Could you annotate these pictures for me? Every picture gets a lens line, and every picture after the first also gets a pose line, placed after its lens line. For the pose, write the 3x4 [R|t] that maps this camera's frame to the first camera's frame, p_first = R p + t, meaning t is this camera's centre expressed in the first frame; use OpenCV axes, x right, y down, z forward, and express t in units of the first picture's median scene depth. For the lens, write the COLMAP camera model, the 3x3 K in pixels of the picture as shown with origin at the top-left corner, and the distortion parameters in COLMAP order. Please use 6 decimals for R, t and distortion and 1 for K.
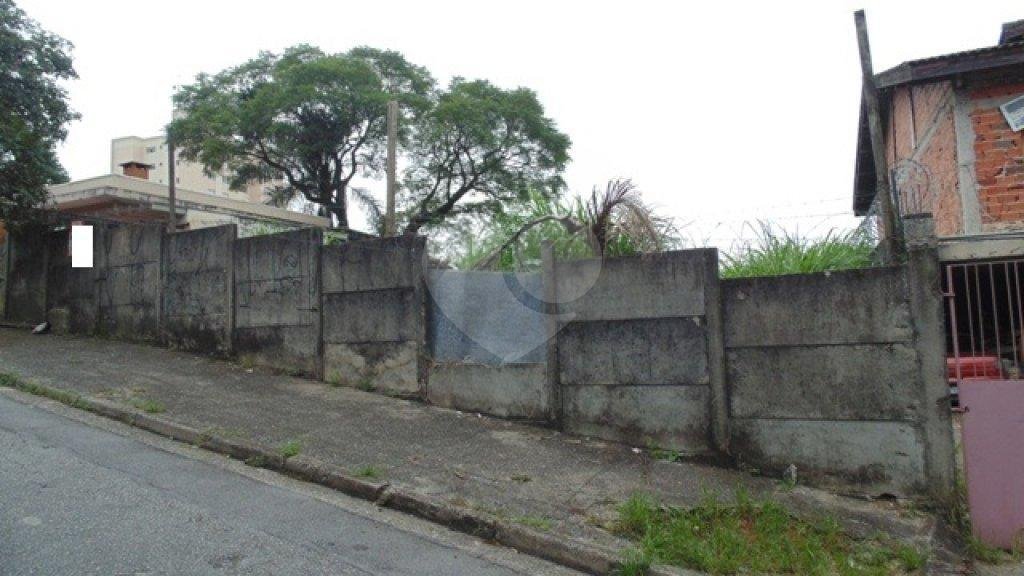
lens RADIAL K [[686.1, 0, 516.7], [0, 686.1, 287.3], [0, 0, 1]] dist [-0.010785, -0.002265]
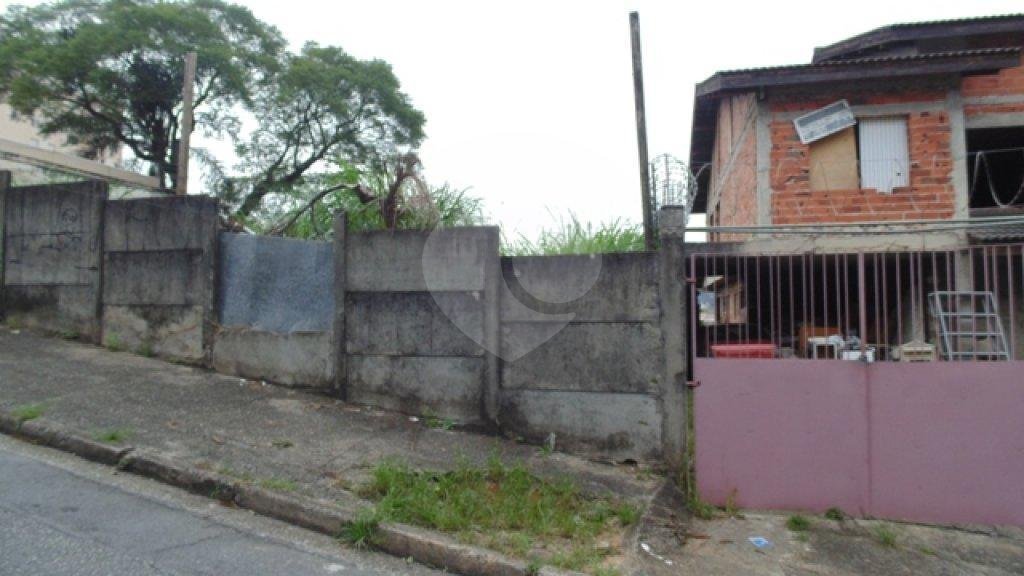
lens RADIAL K [[686.1, 0, 516.7], [0, 686.1, 287.3], [0, 0, 1]] dist [-0.010785, -0.002265]
pose [[0.979576, 0.047284, 0.195437, 0.094220], [-0.052445, 0.998396, 0.021315, 0.009138], [-0.194116, -0.031130, 0.980485, -0.022795]]
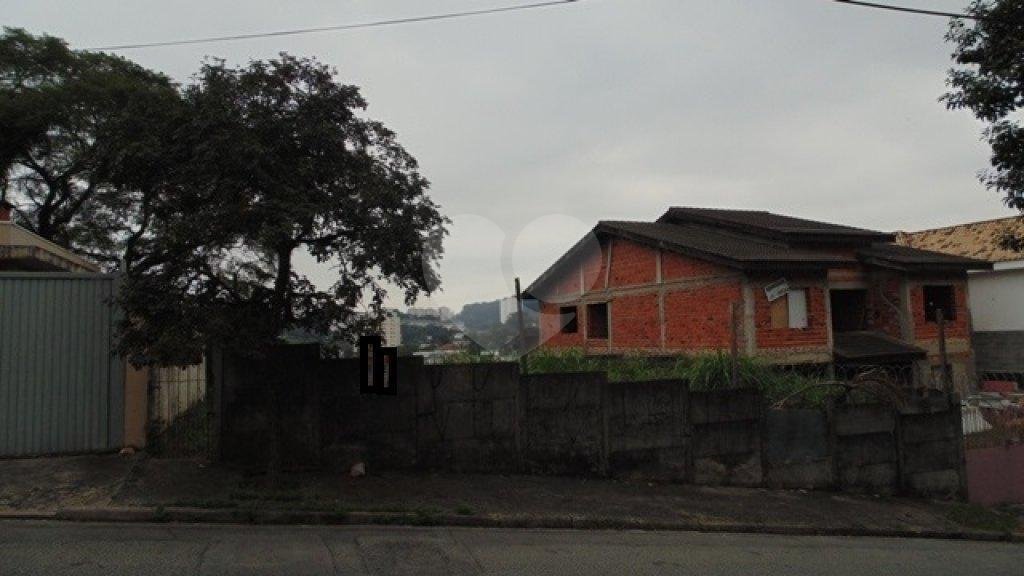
lens RADIAL K [[686.1, 0, 516.7], [0, 686.1, 287.3], [0, 0, 1]] dist [-0.010785, -0.002265]
pose [[0.679848, 0.062566, 0.730679, -1.780358], [-0.036274, 0.998003, -0.051706, -0.212280], [-0.732455, 0.008647, 0.680761, 0.291422]]
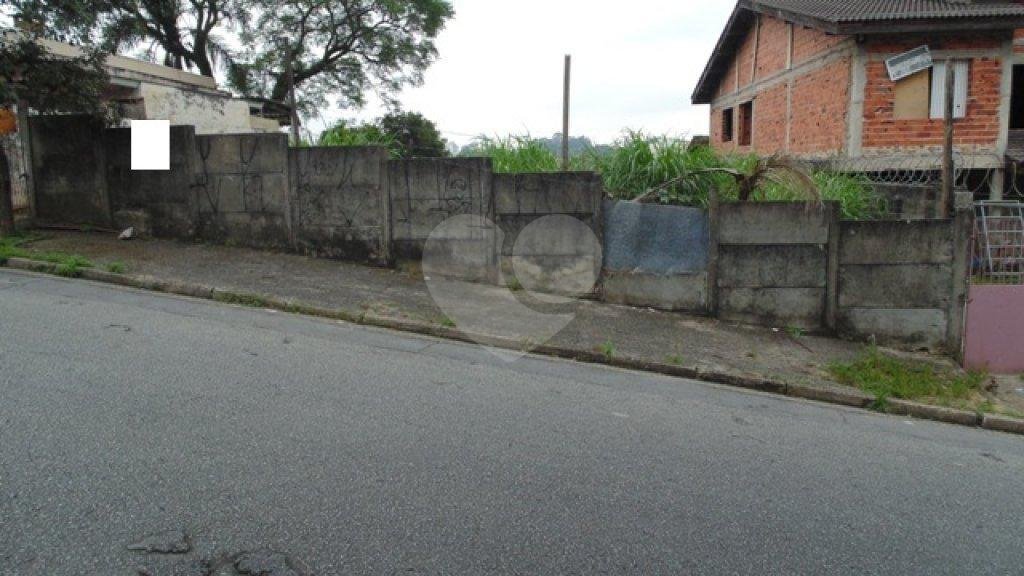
lens RADIAL K [[671.5, 0, 525.7], [0, 671.5, 286.1], [0, 0, 1]] dist [-0.009614, -0.002695]
pose [[0.937816, -0.045144, 0.344184, -0.702395], [-0.032847, 0.975518, 0.217452, -0.136222], [-0.345575, -0.215236, 0.913374, -0.135221]]
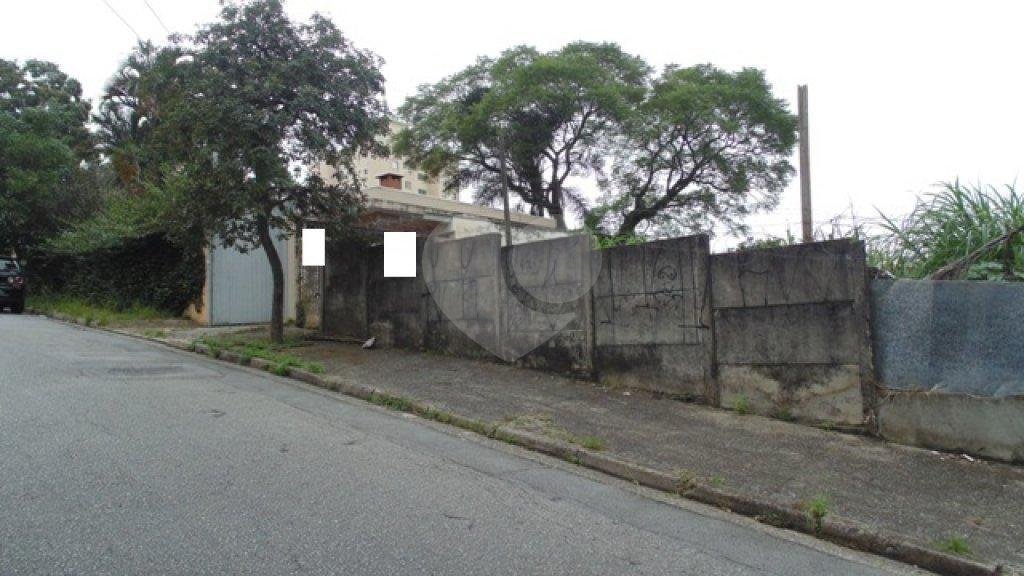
lens RADIAL K [[686.1, 0, 516.7], [0, 686.1, 287.3], [0, 0, 1]] dist [-0.010785, -0.002265]
pose [[0.973907, -0.026272, -0.225422, -0.360370], [0.028347, 0.999580, 0.005970, -0.033567], [0.225171, -0.012204, 0.974243, 0.081453]]
